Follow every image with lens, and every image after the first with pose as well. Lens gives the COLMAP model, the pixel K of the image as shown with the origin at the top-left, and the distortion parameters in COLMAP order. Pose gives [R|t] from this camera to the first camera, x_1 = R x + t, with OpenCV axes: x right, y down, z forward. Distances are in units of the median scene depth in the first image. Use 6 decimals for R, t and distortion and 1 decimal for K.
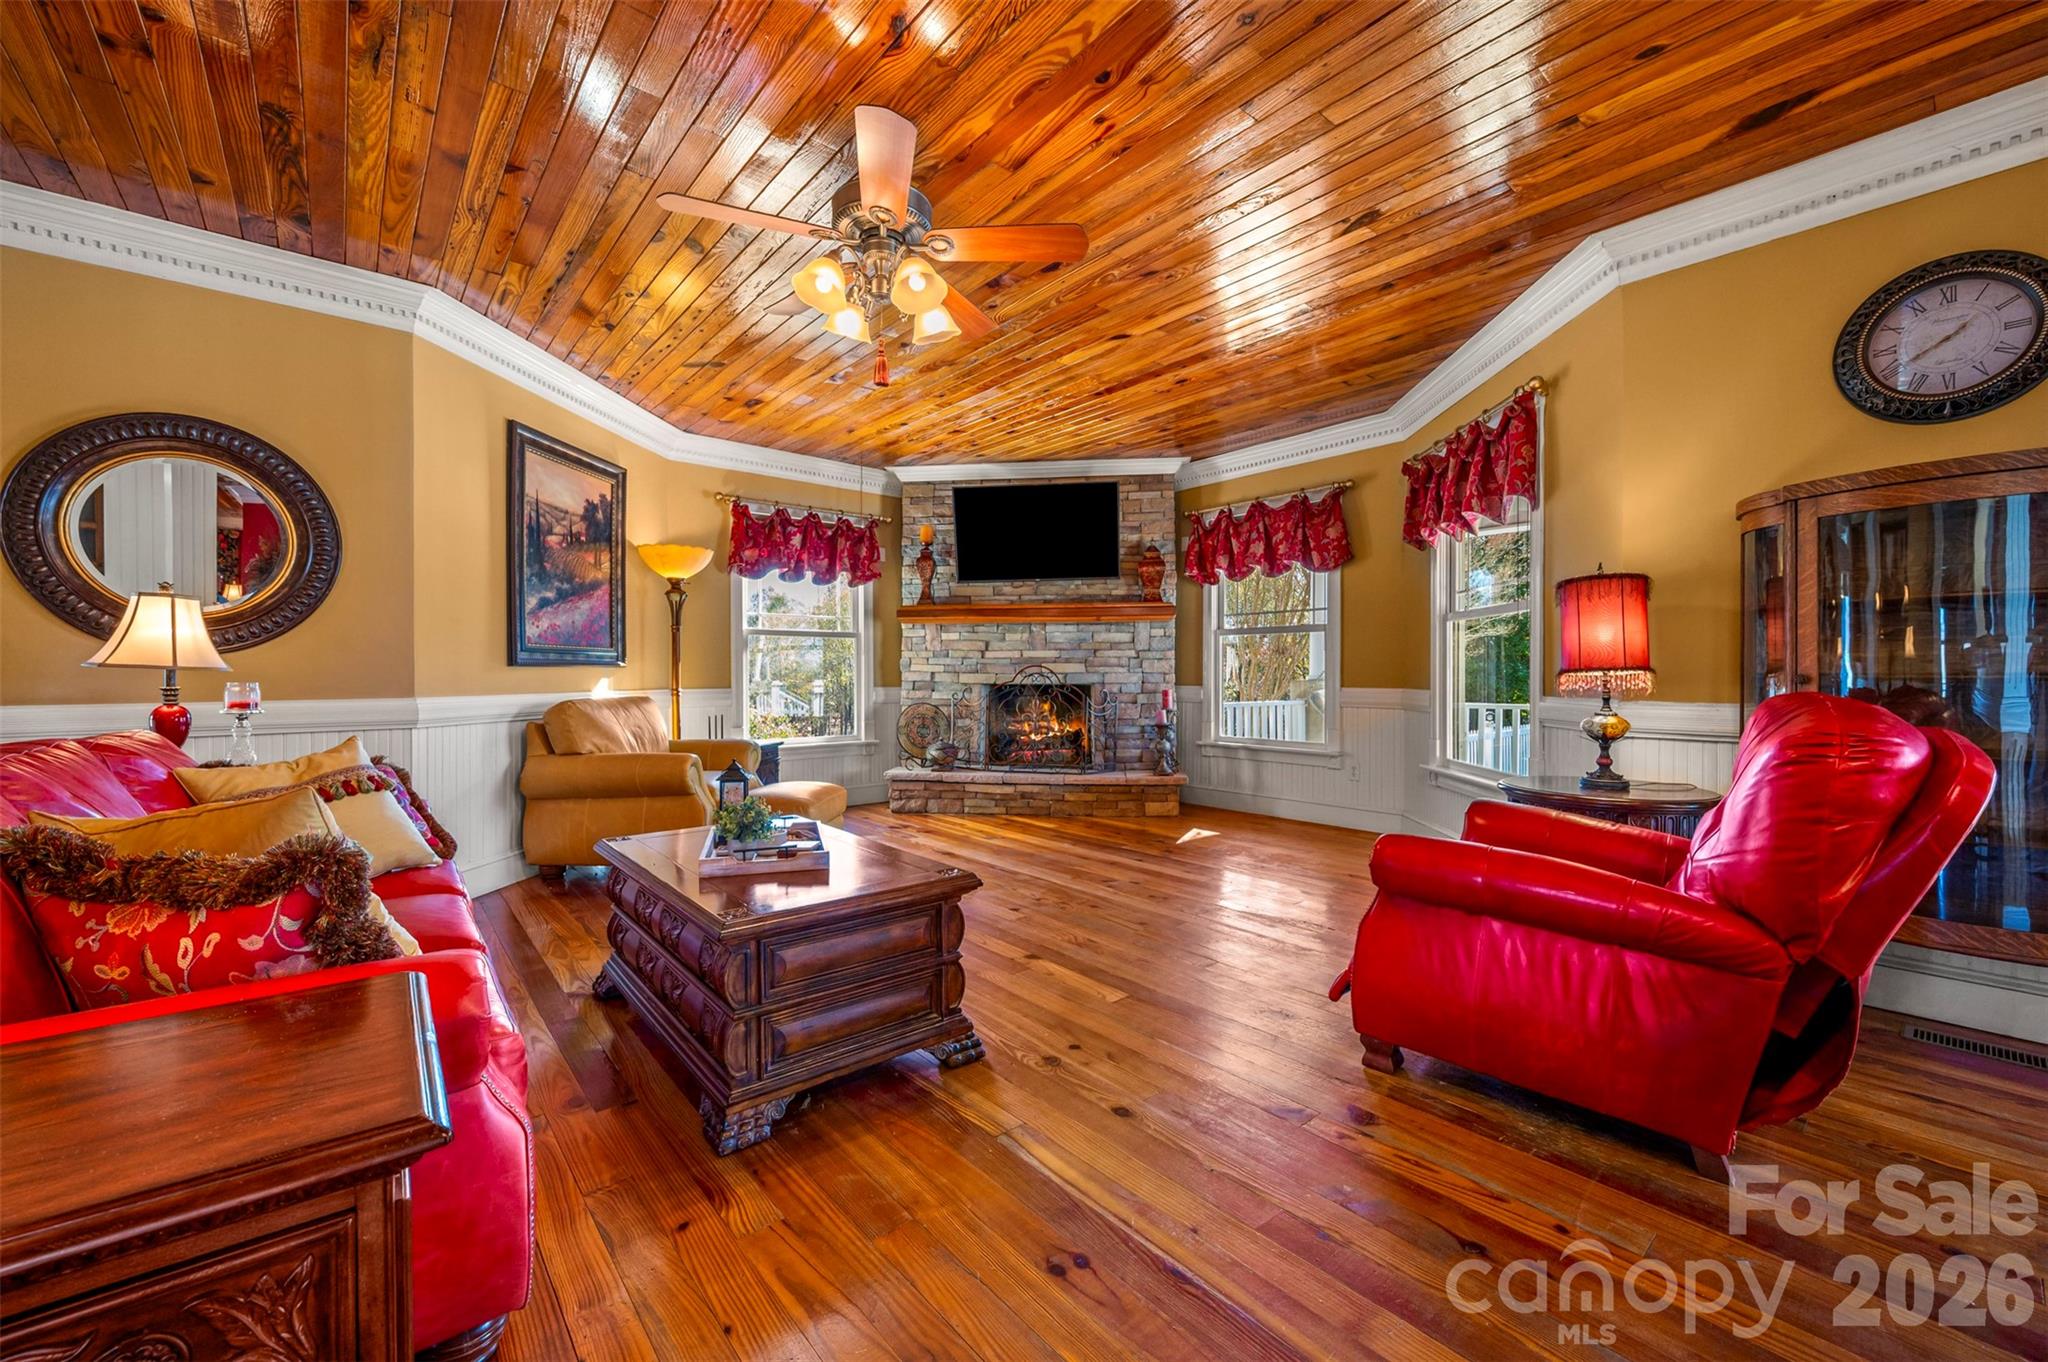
lens RADIAL K [[821.9, 0, 1026.1], [0, 821.9, 677.7], [0, 0, 1]] dist [0.002466, 0.000192]
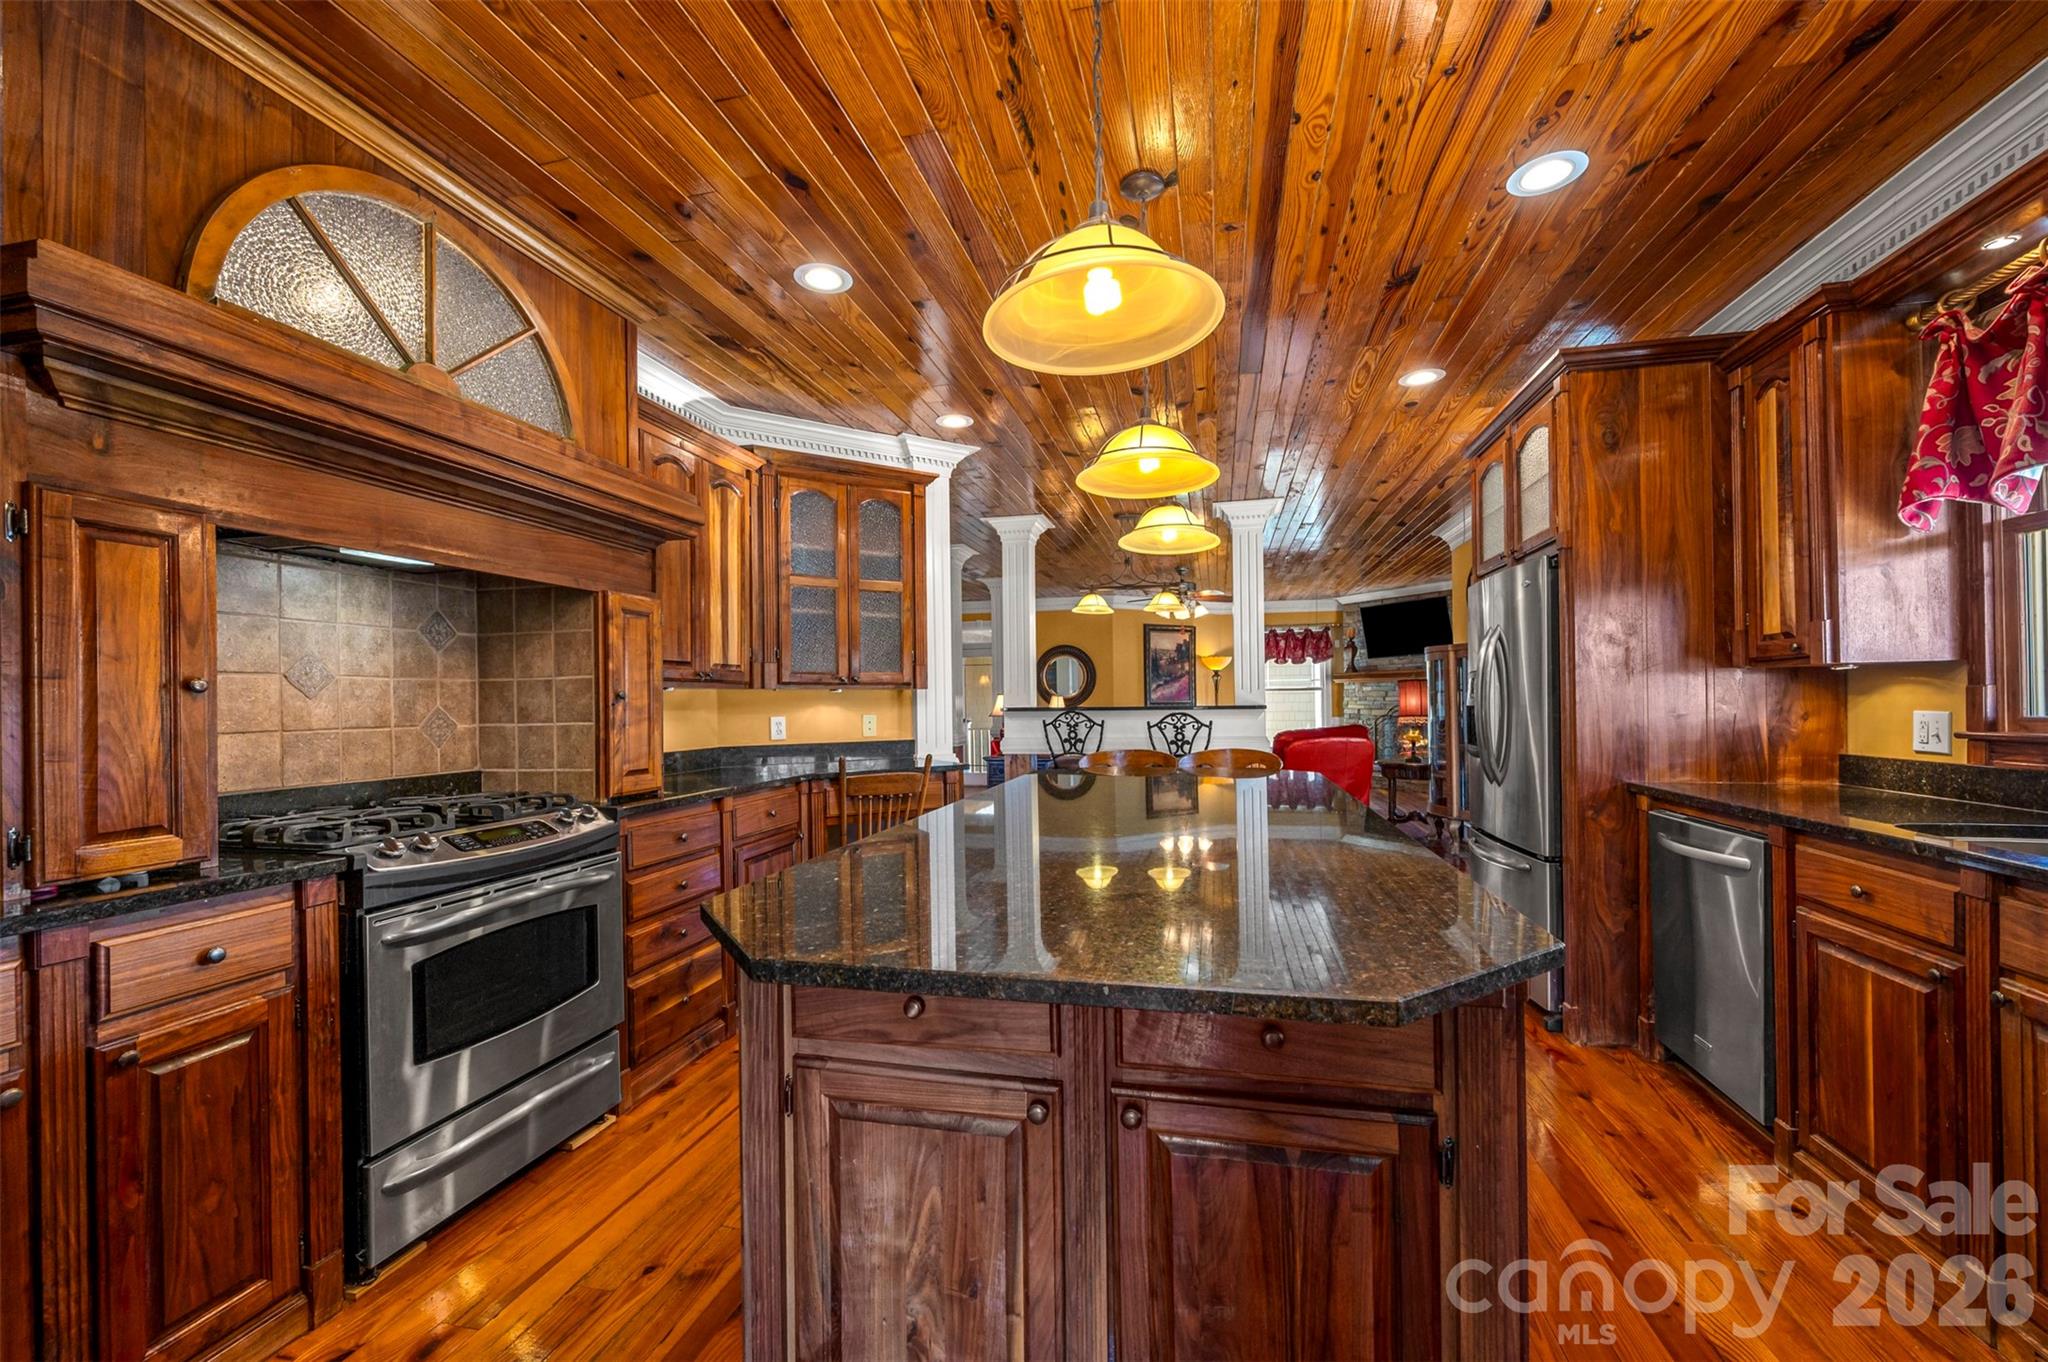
lens RADIAL K [[821.9, 0, 1034.8], [0, 821.9, 694.5], [0, 0, 1]] dist [0.002466, 0.000192]
pose [[0.602768, -0.010589, -0.797846, 0.943711], [0.008002, 0.999942, -0.007226, -0.031742], [0.797876, -0.002029, 0.602818, -0.684222]]
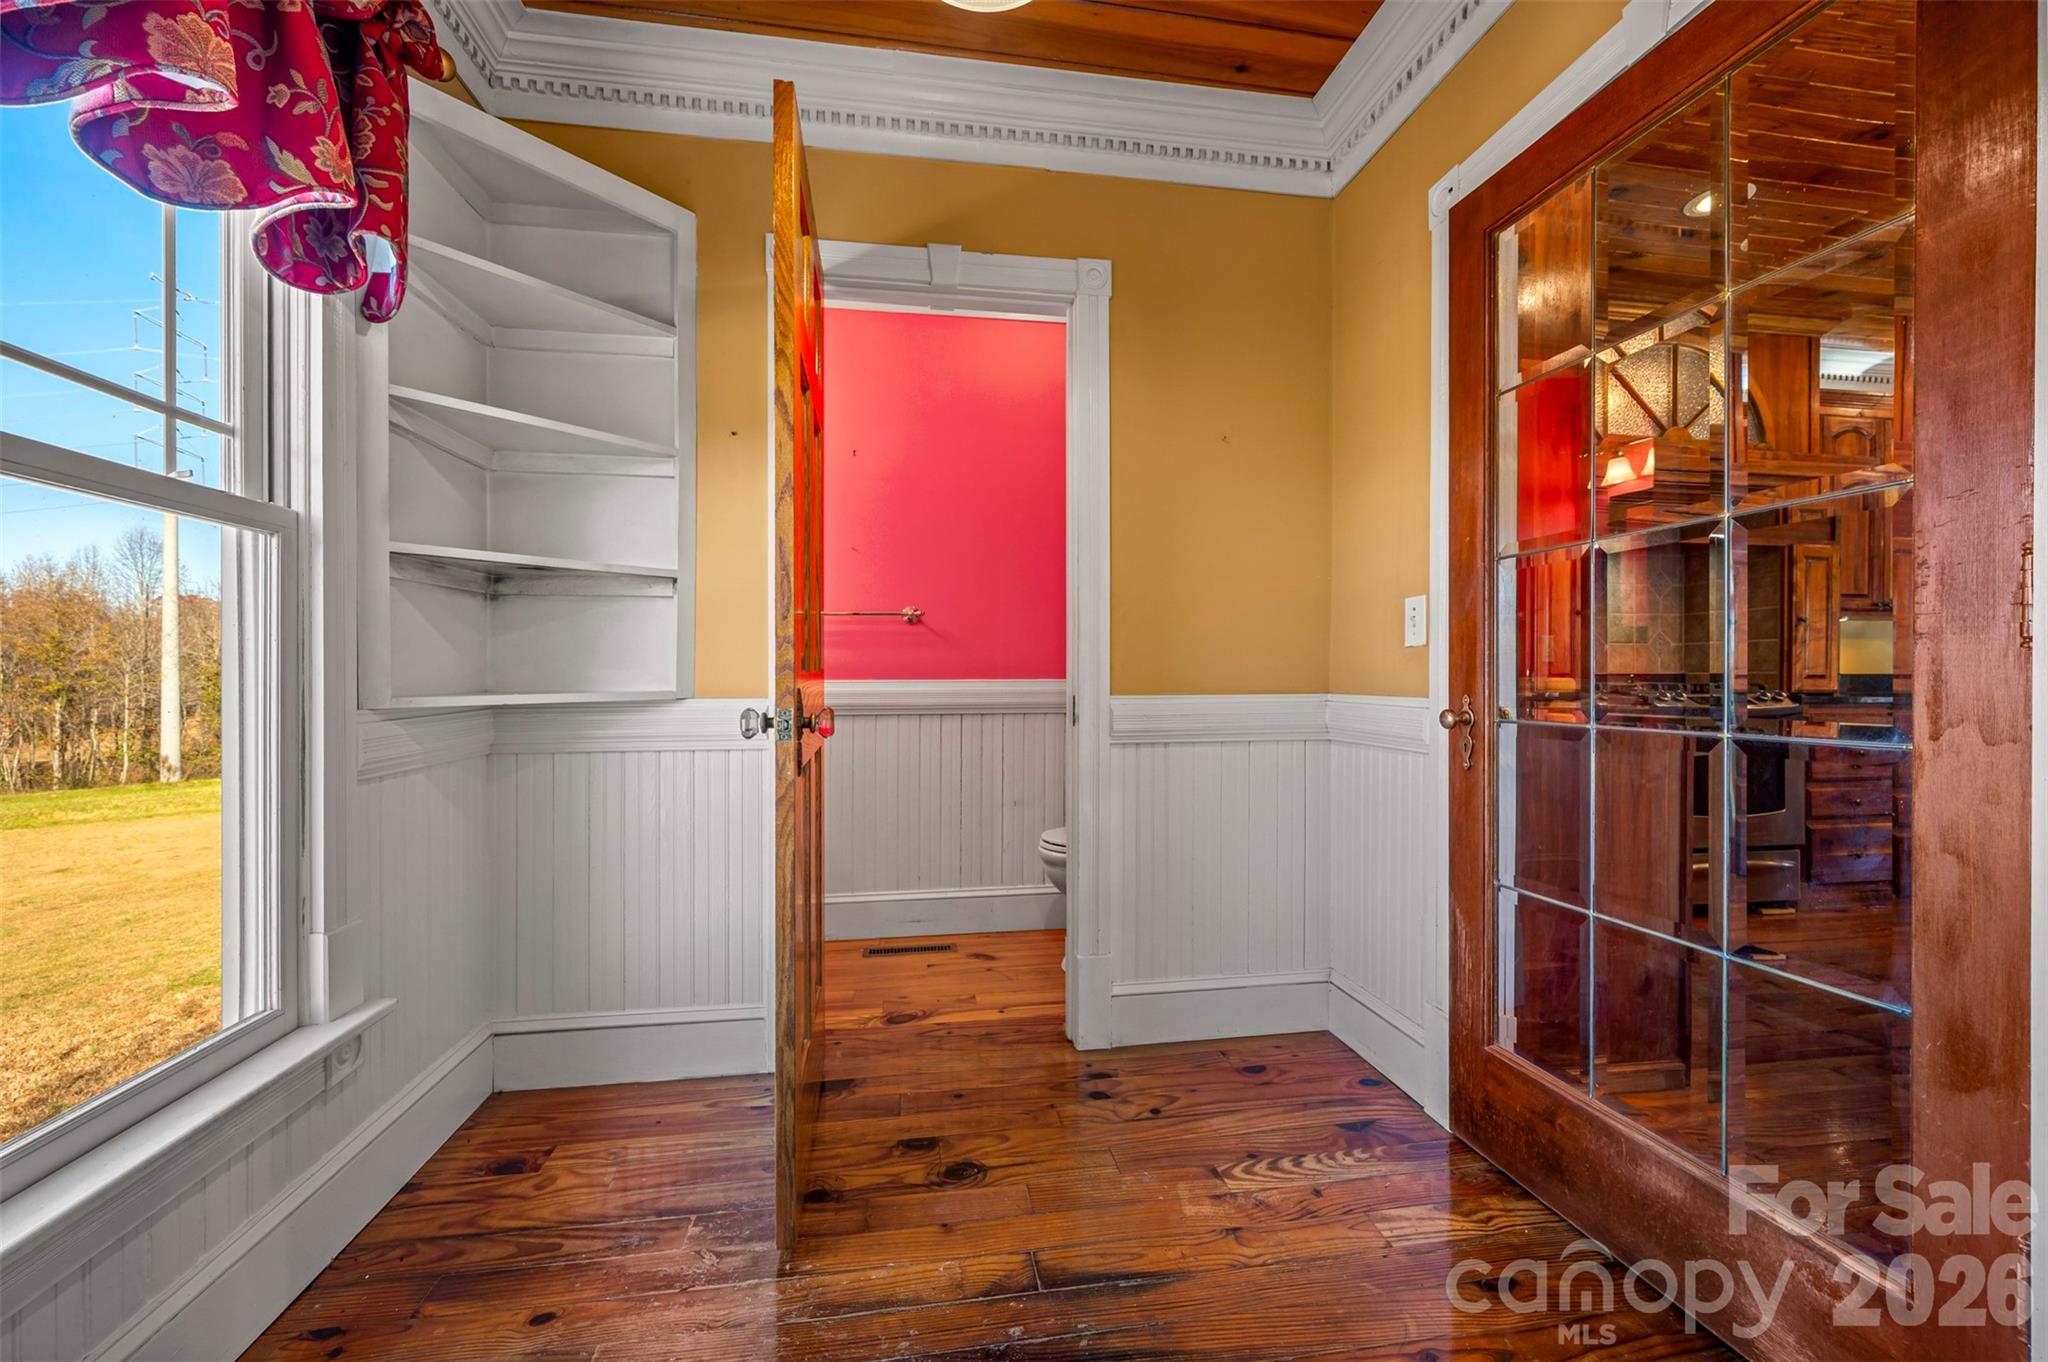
lens RADIAL K [[821.9, 0, 1034.2], [0, 821.9, 679.1], [0, 0, 1]] dist [0.002466, 0.000192]
pose [[-0.504828, 0.008387, -0.863179, 2.685874], [-0.001212, 0.999945, 0.010425, 0.150471], [0.863219, 0.006309, -0.504790, -1.184942]]
